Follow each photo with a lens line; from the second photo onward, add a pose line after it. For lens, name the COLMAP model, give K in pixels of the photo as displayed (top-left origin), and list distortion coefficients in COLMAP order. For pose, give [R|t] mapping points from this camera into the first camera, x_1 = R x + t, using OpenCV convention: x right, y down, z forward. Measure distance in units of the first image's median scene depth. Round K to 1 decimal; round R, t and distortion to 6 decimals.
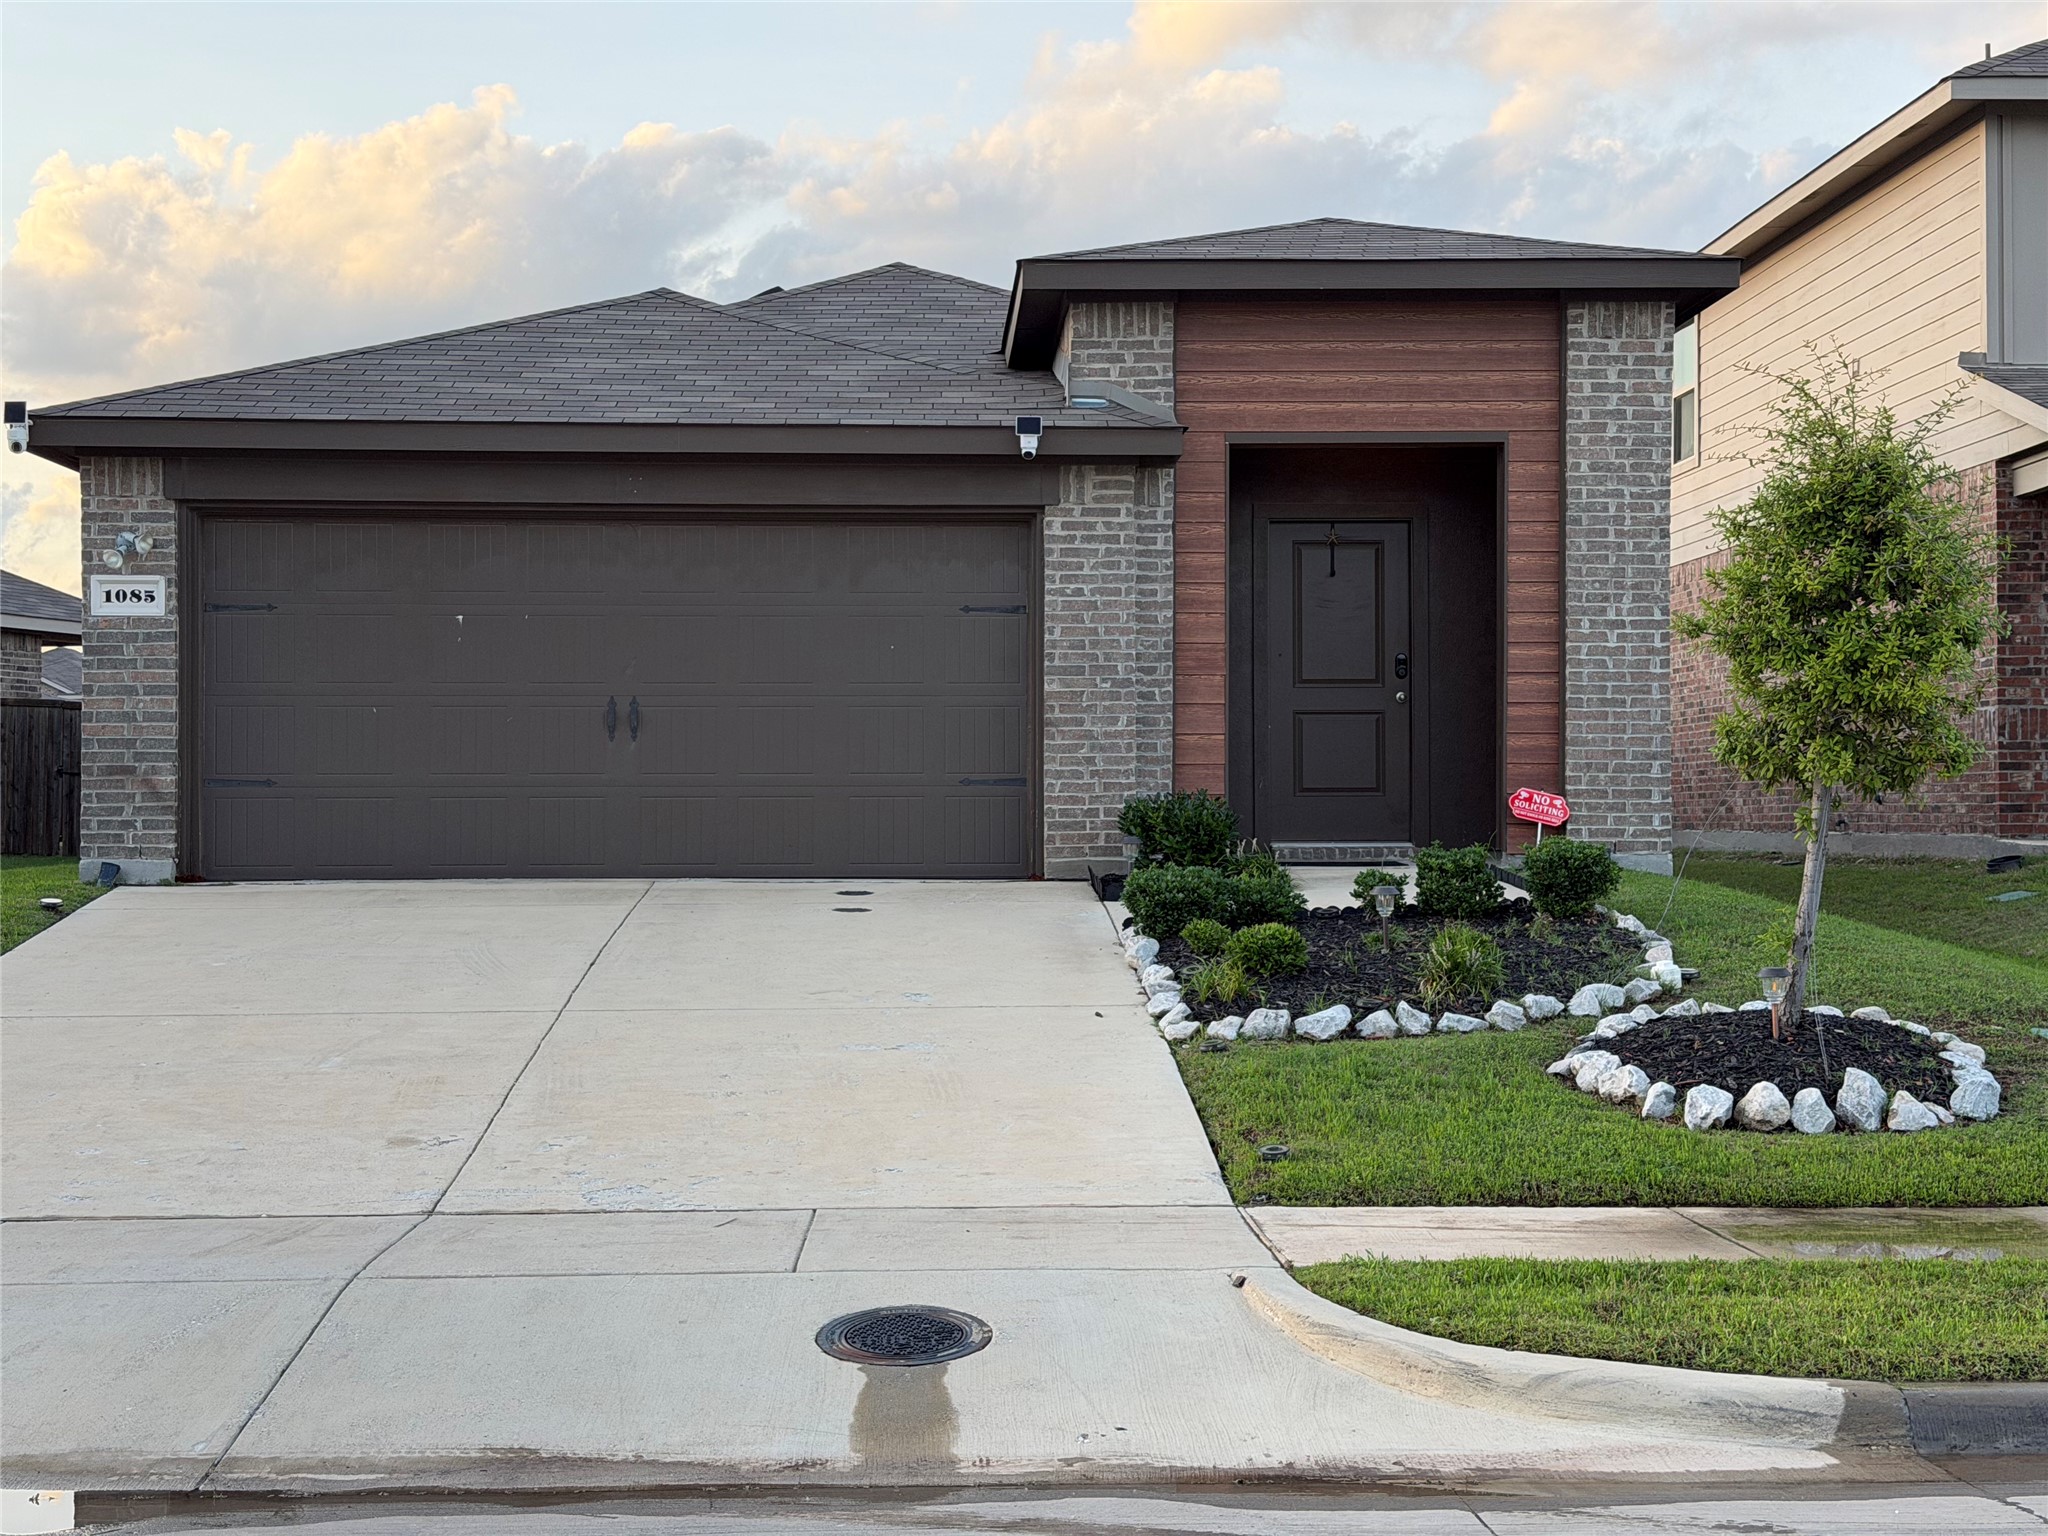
lens RADIAL K [[2909.1, 0, 1024.0], [0, 2909.1, 768.0], [0, 0, 1]] dist [0.260732, -0.065378]
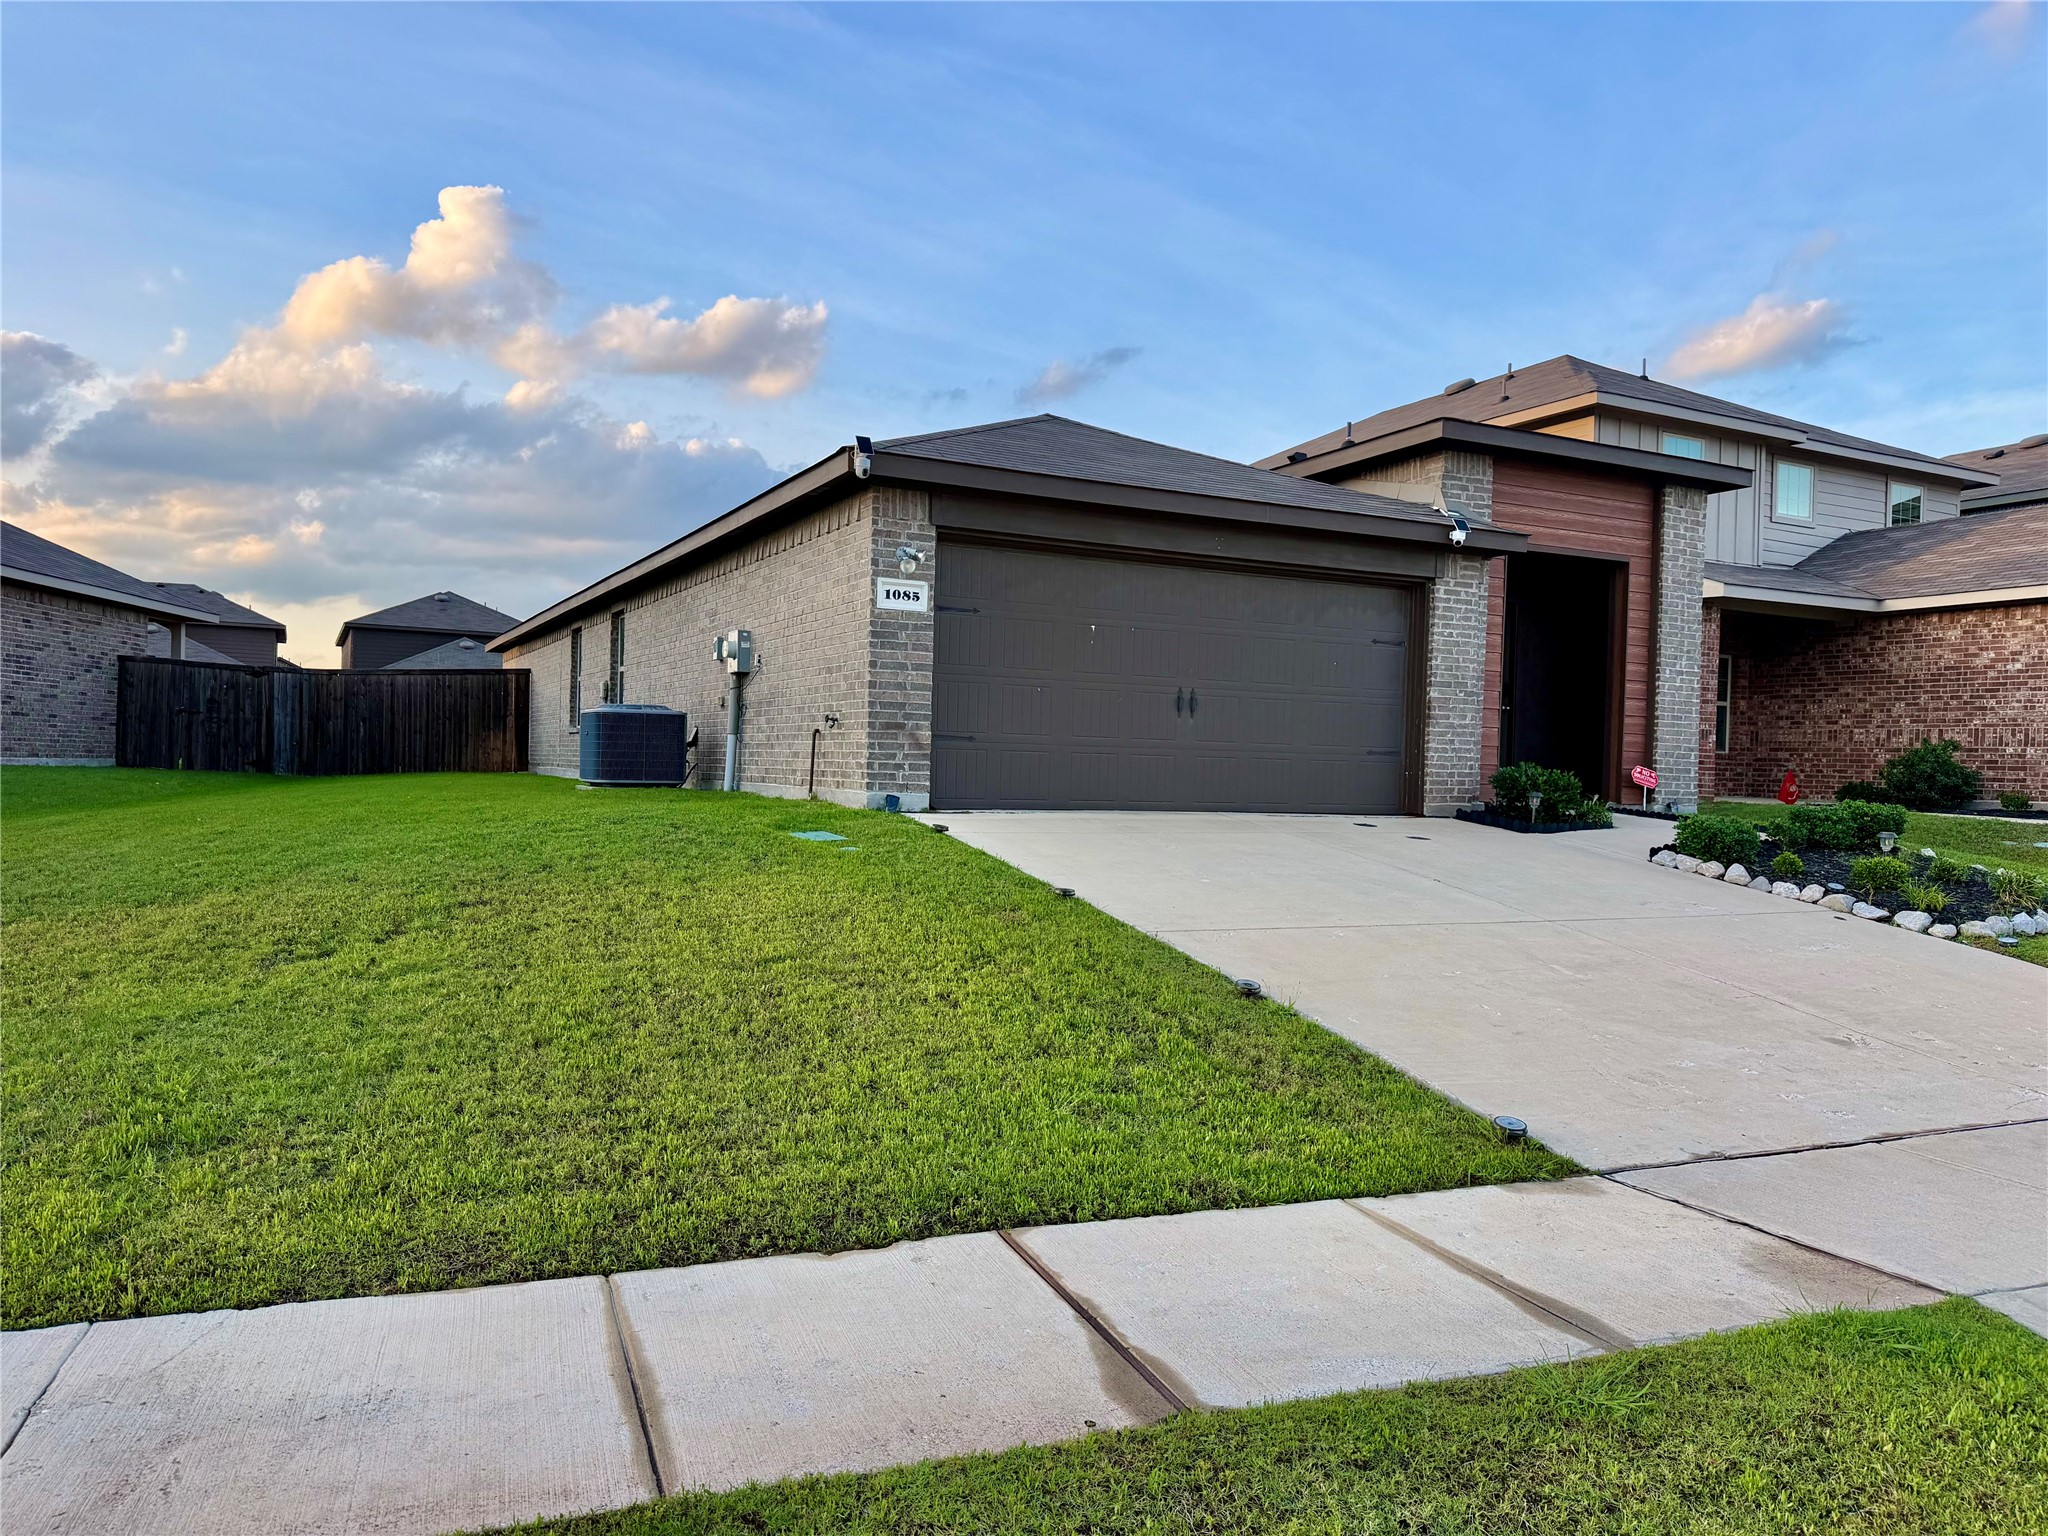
lens RADIAL K [[1418.2, 0, 1025.2], [0, 1418.2, 801.5], [0, 0, 1]] dist [0.089128, -0.001247]
pose [[0.900708, 0.014750, 0.434175, -0.523933], [-0.034744, 0.998668, 0.038149, 0.008227], [-0.433034, -0.049446, 0.900020, 0.397779]]
